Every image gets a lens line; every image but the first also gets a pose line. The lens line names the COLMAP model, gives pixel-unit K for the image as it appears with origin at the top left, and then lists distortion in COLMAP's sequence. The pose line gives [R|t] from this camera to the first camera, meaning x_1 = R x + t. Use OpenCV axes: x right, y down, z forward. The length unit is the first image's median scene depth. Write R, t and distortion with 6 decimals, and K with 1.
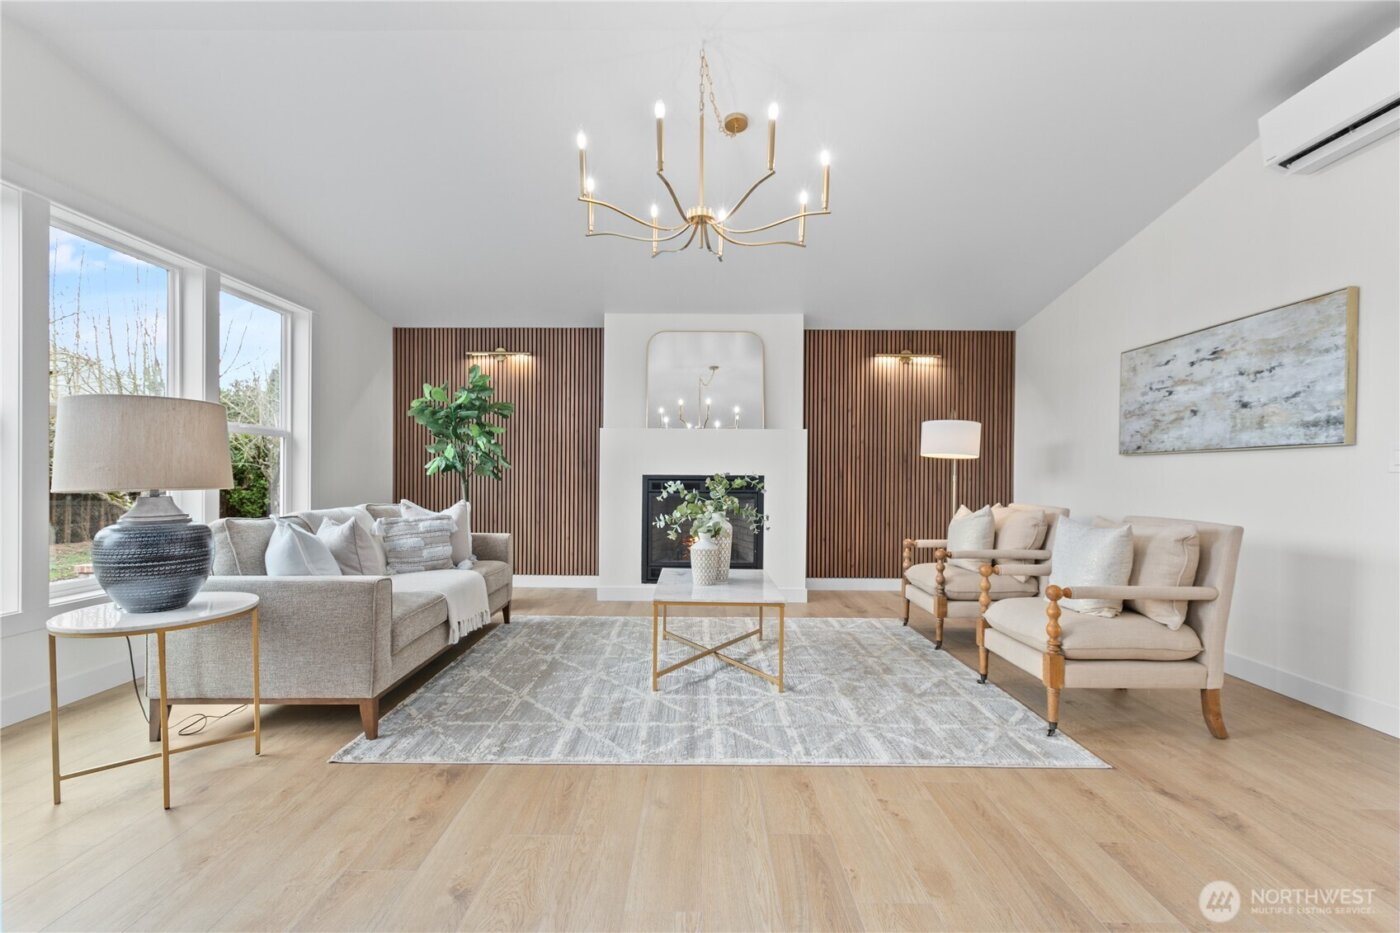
lens RADIAL K [[631.7, 0, 692.3], [0, 631.7, 471.0], [0, 0, 1]] dist [0.002276, -0.000048]
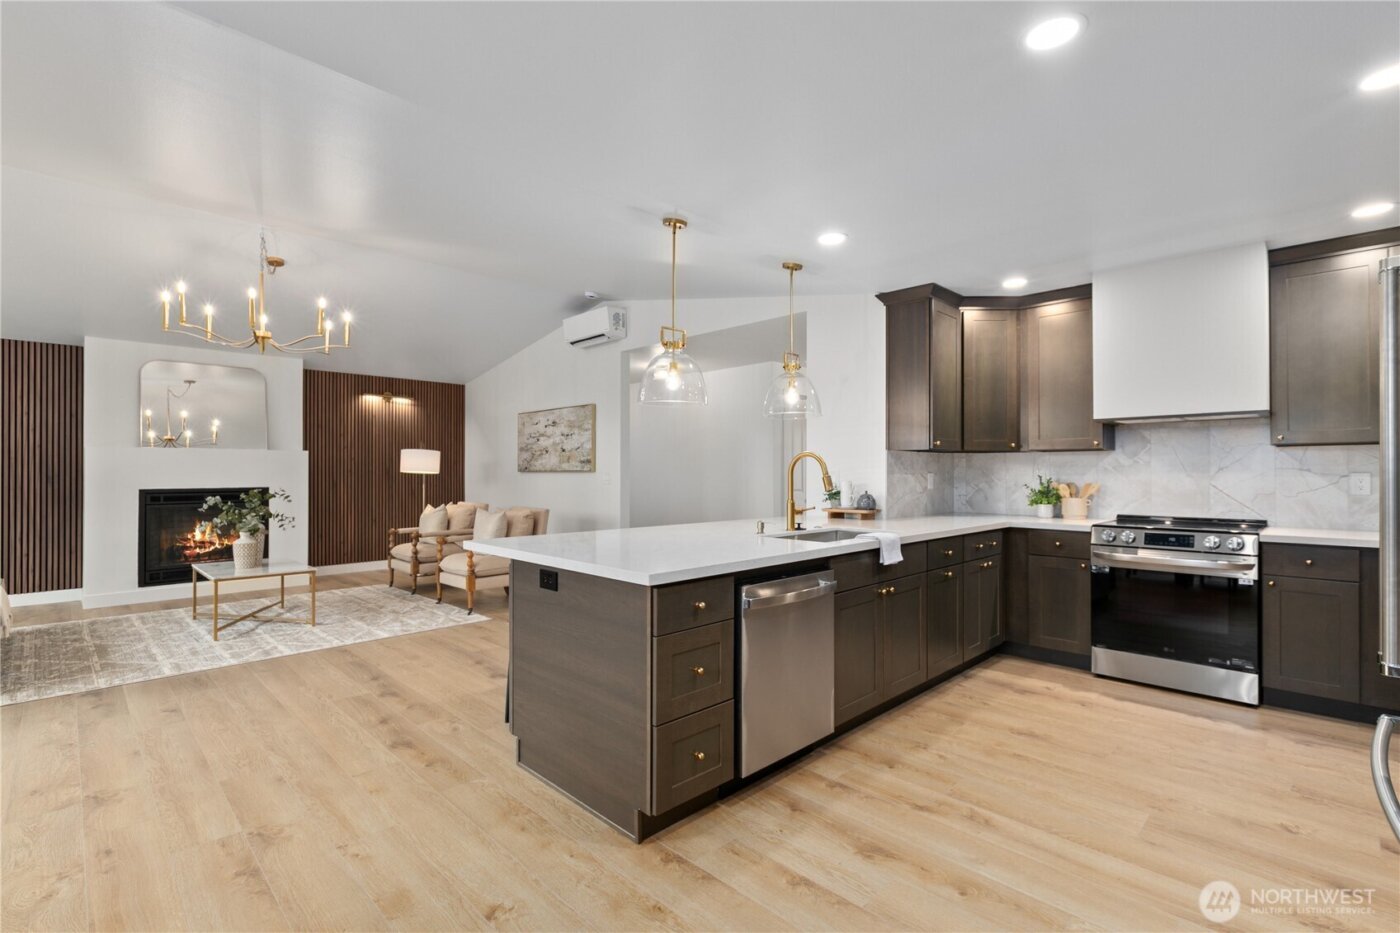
lens RADIAL K [[631.7, 0, 692.3], [0, 631.7, 471.0], [0, 0, 1]] dist [0.002276, -0.000048]
pose [[0.704353, -0.006237, 0.709823, -0.254123], [0.003820, 0.999980, 0.004996, -0.038928], [-0.709840, -0.000808, 0.704362, -0.645953]]
